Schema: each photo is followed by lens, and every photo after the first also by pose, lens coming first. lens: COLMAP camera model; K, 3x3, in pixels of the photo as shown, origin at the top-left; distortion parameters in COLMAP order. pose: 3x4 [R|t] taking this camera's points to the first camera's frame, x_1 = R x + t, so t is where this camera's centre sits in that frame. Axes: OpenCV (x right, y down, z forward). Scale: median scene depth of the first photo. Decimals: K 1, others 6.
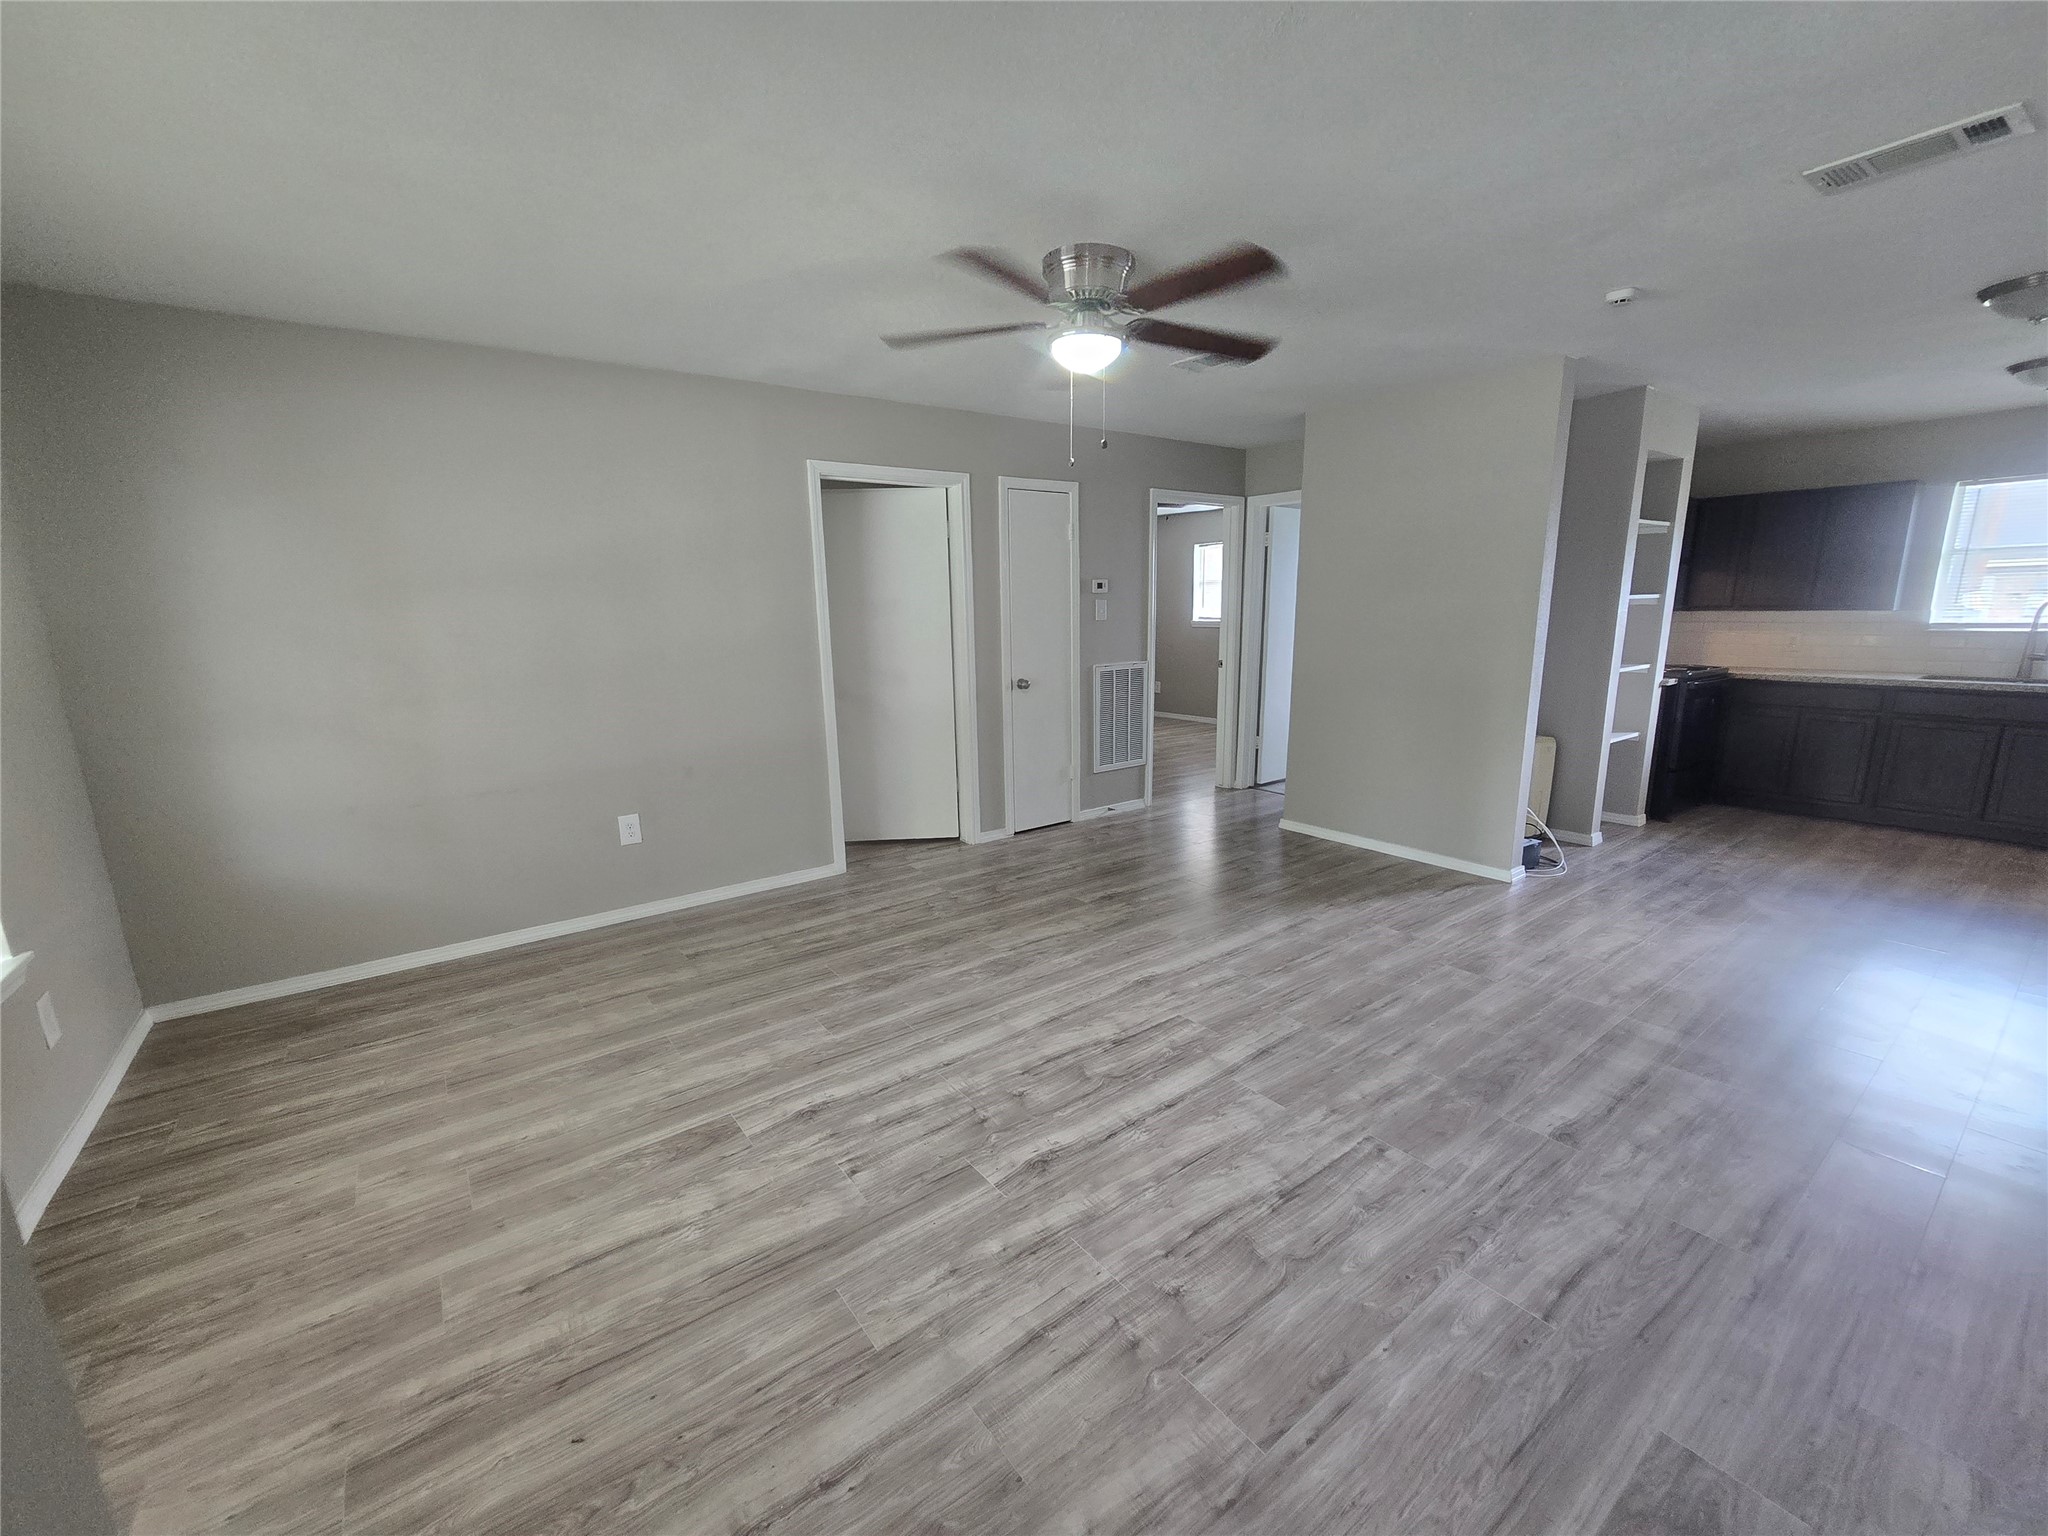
lens RADIAL K [[830.5, 0, 1014.0], [0, 830.5, 783.0], [0, 0, 1]] dist [-0.008308, 0.000450]
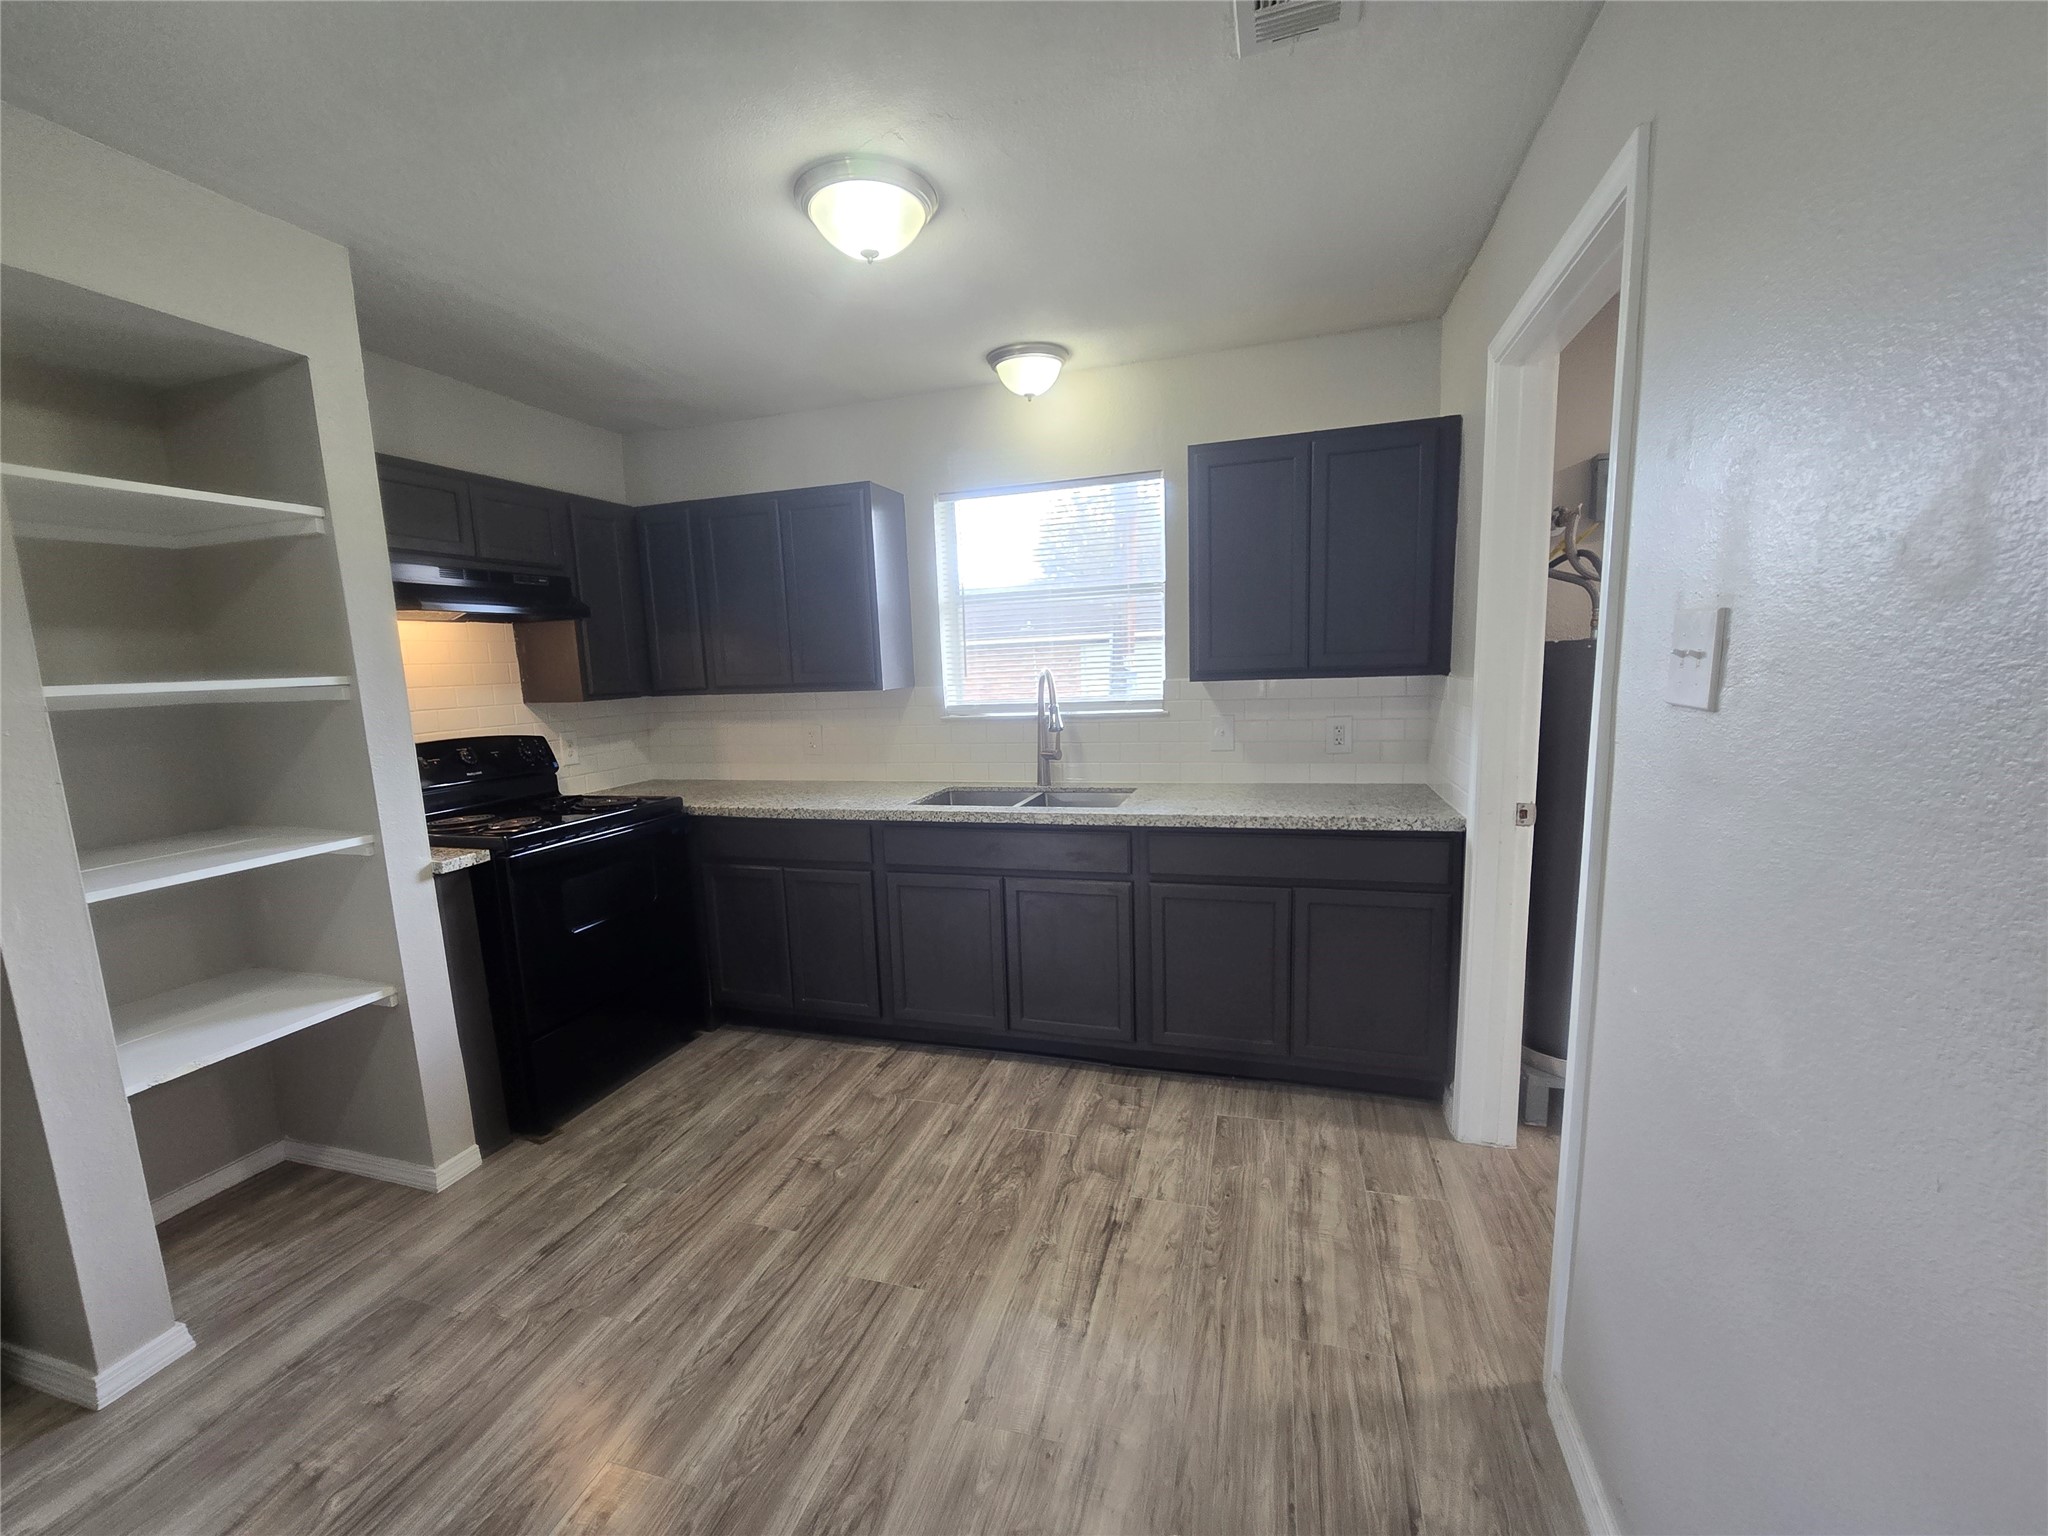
lens RADIAL K [[817.7, 0, 1009.6], [0, 817.7, 765.7], [0, 0, 1]] dist [-0.026575, 0.000022]
pose [[0.809430, -0.095985, 0.579318, 0.840580], [0.150013, 0.987615, -0.045965, -0.118391], [-0.567731, 0.124111, 0.813805, 0.479766]]
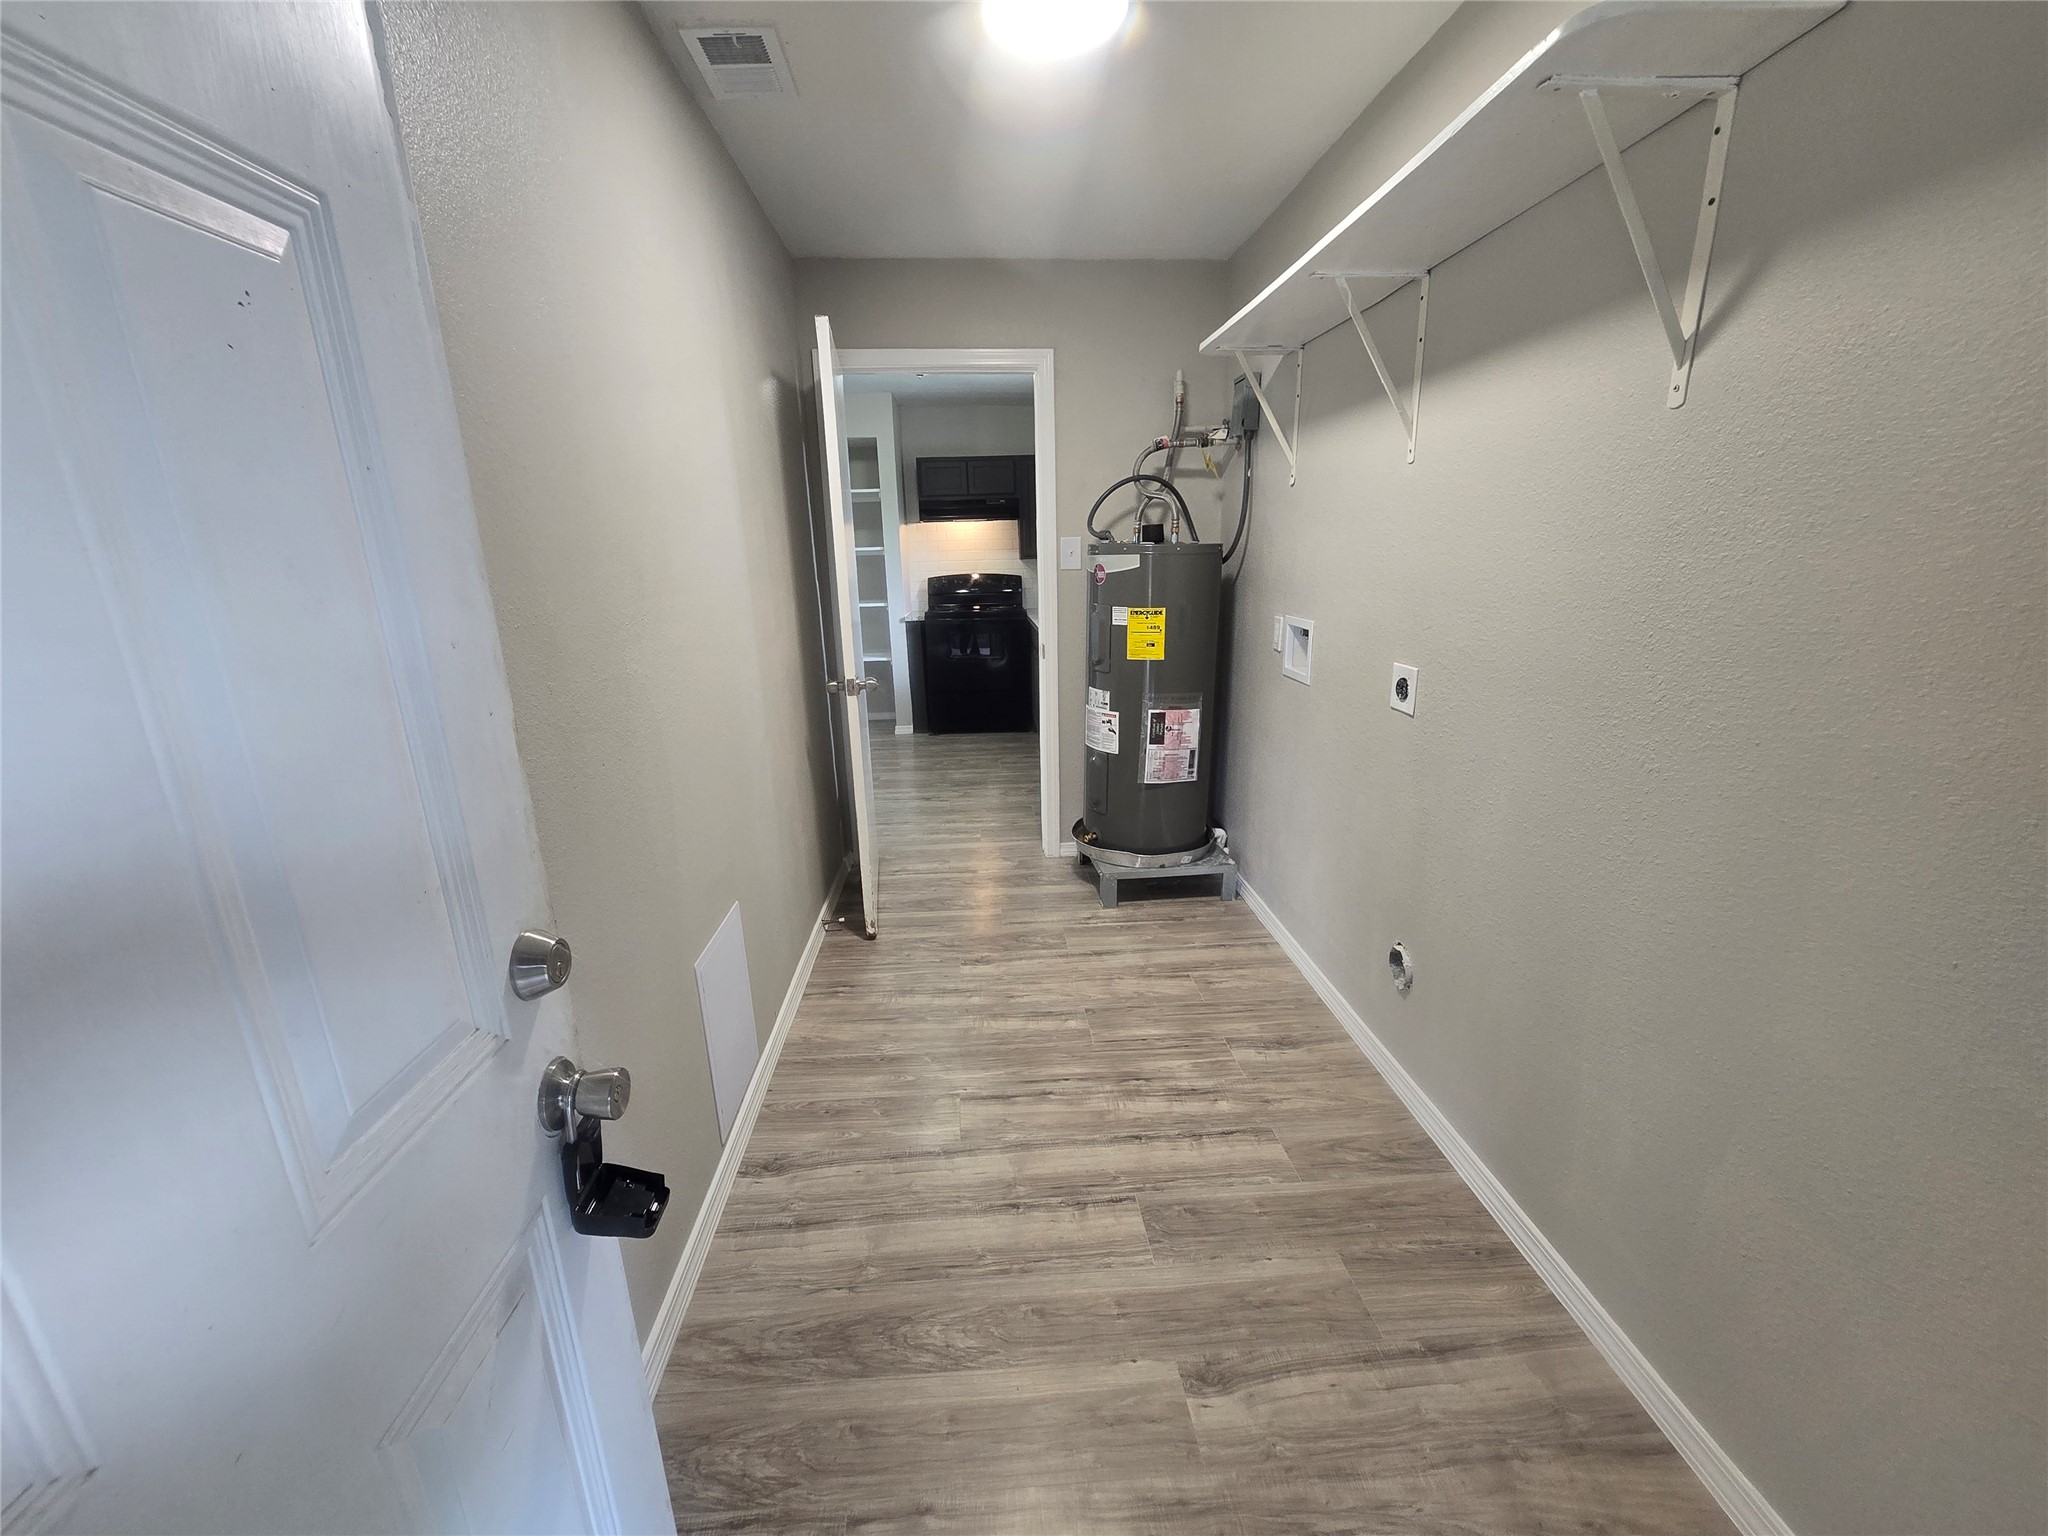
lens RADIAL K [[830.5, 0, 1014.0], [0, 830.5, 783.0], [0, 0, 1]] dist [-0.008308, 0.000450]
pose [[0.834892, 0.147424, -0.530303, 1.747086], [-0.105986, 0.988492, 0.107940, -0.030865], [0.540113, -0.033914, 0.840909, 0.015561]]
